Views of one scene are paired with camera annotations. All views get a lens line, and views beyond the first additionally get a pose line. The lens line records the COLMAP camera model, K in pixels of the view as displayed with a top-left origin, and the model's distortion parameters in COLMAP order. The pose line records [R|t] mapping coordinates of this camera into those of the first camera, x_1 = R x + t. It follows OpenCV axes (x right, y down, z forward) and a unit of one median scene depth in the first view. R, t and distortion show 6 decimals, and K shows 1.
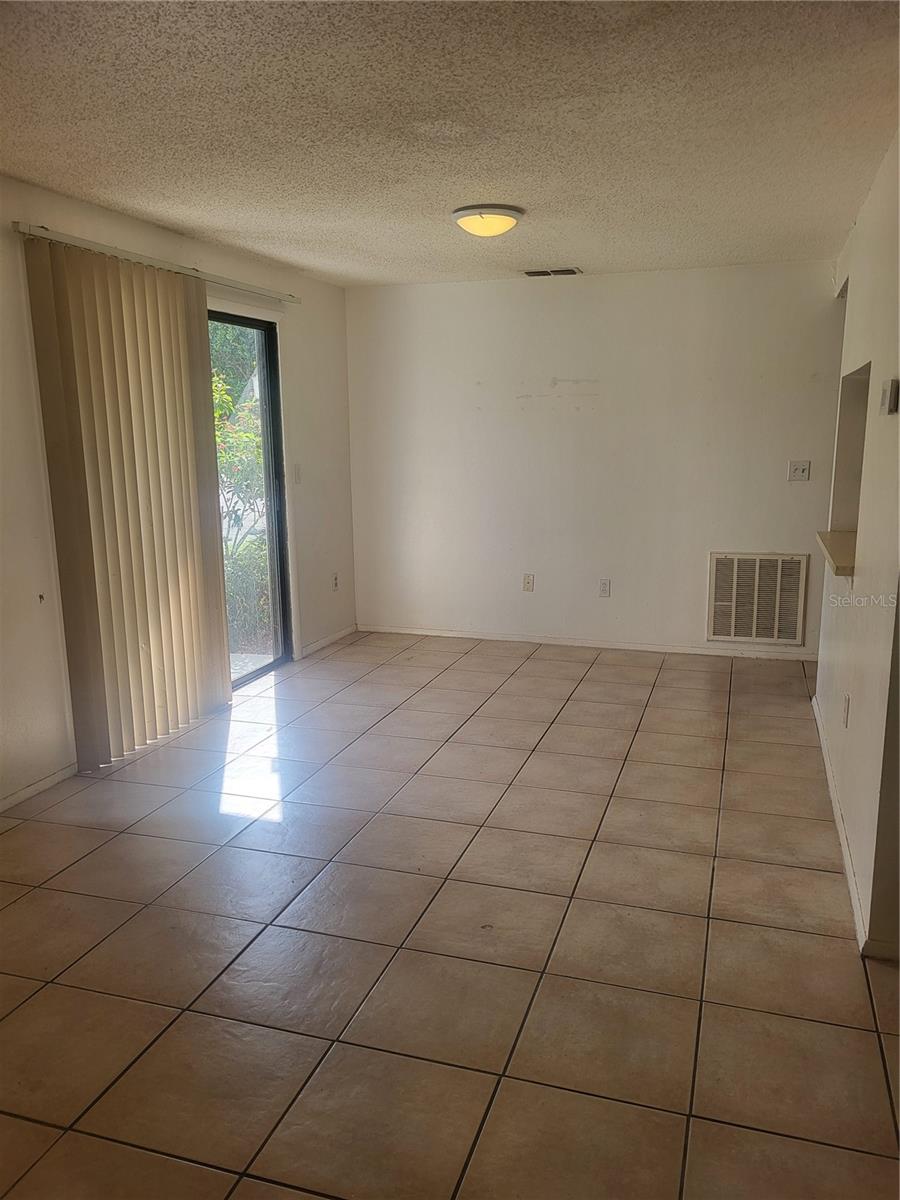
lens RADIAL K [[920.8, 0, 470.6], [0, 920.8, 607.3], [0, 0, 1]] dist [0.039927, -0.032956]
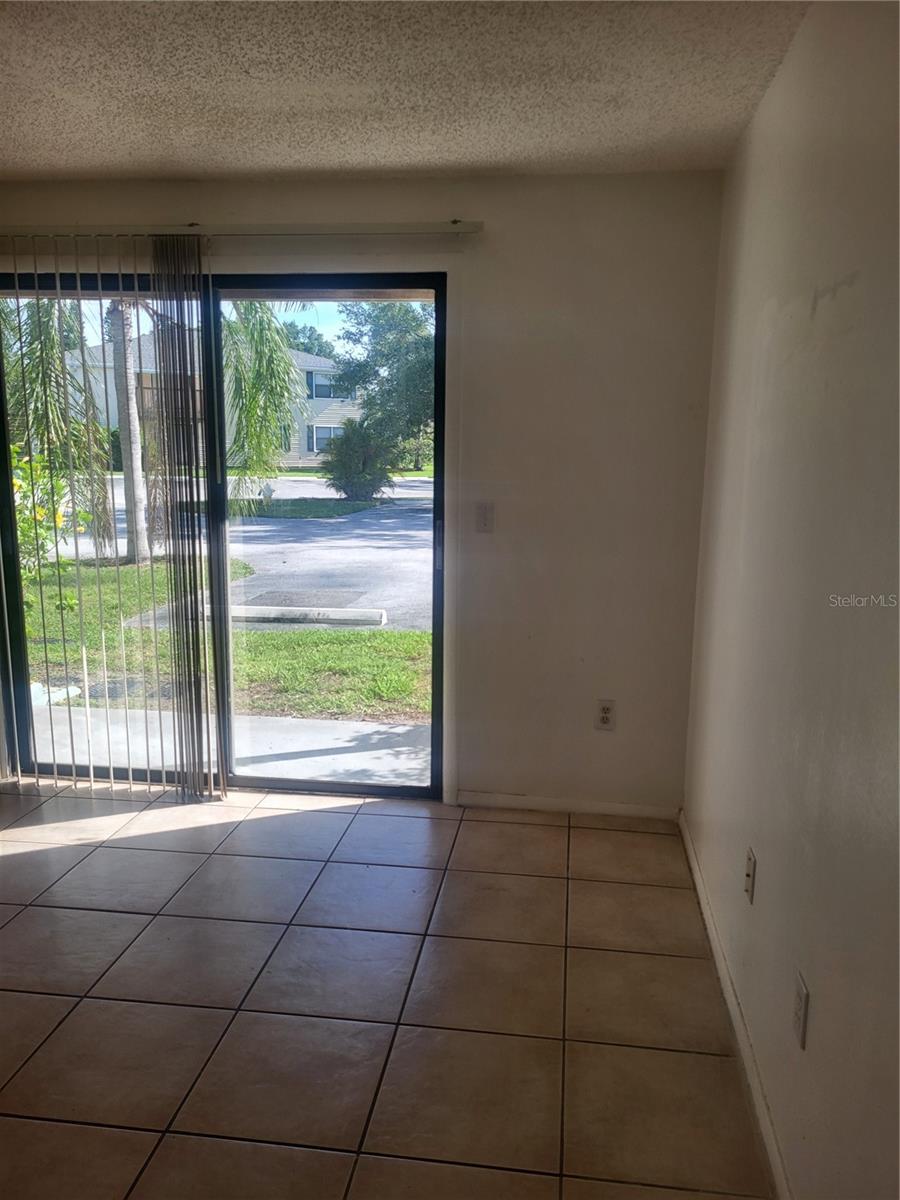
lens RADIAL K [[907.5, 0, 471.6], [0, 907.5, 609.7], [0, 0, 1]] dist [0.054905, -0.050888]
pose [[0.182789, 0.188407, -0.964930, 0.514323], [-0.209140, 0.966454, 0.149087, -0.220395], [0.960650, 0.174554, 0.216061, 1.107556]]
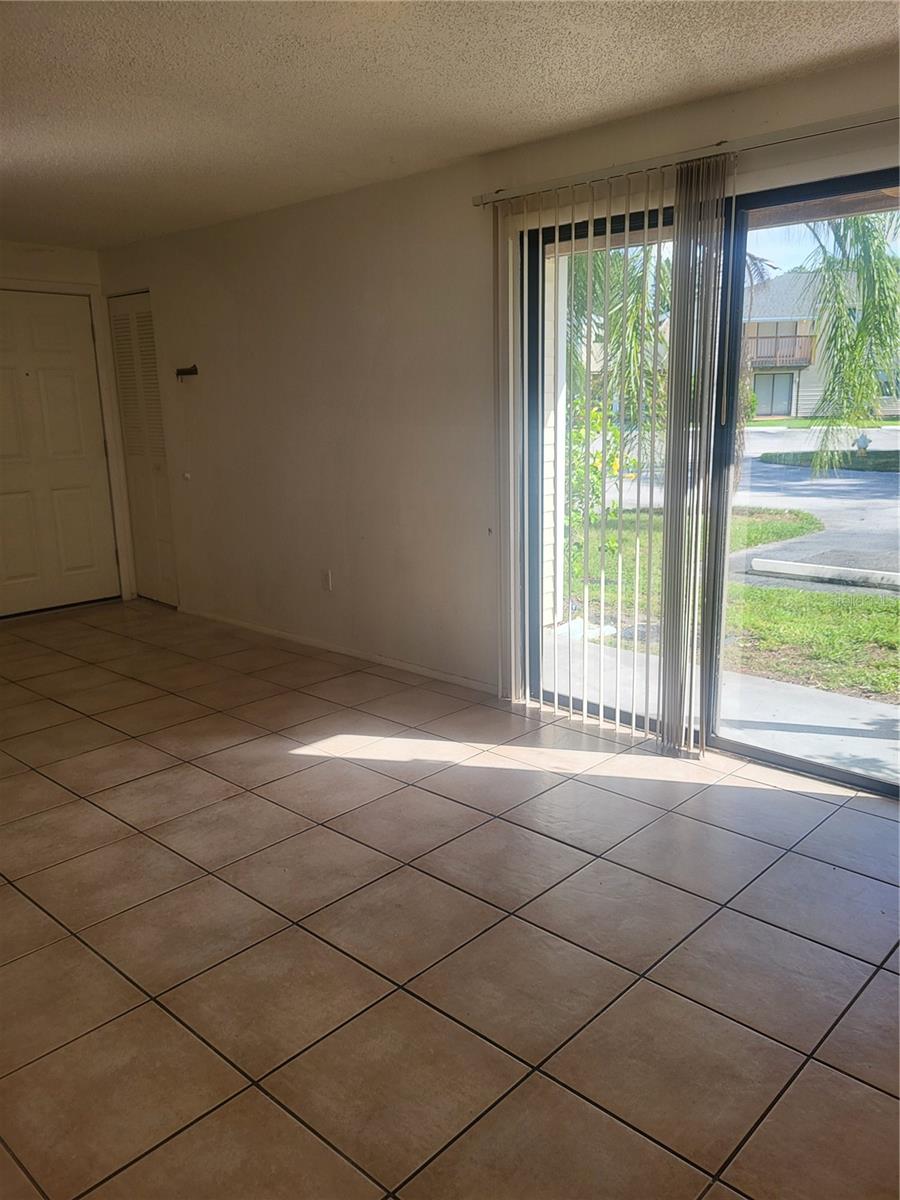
lens RADIAL K [[920.8, 0, 470.6], [0, 920.8, 607.3], [0, 0, 1]] dist [0.039927, -0.032956]
pose [[-0.426416, 0.218643, -0.877704, 0.466949], [-0.158163, 0.937373, 0.310347, -0.223955], [0.890592, 0.271158, -0.365130, 1.178844]]
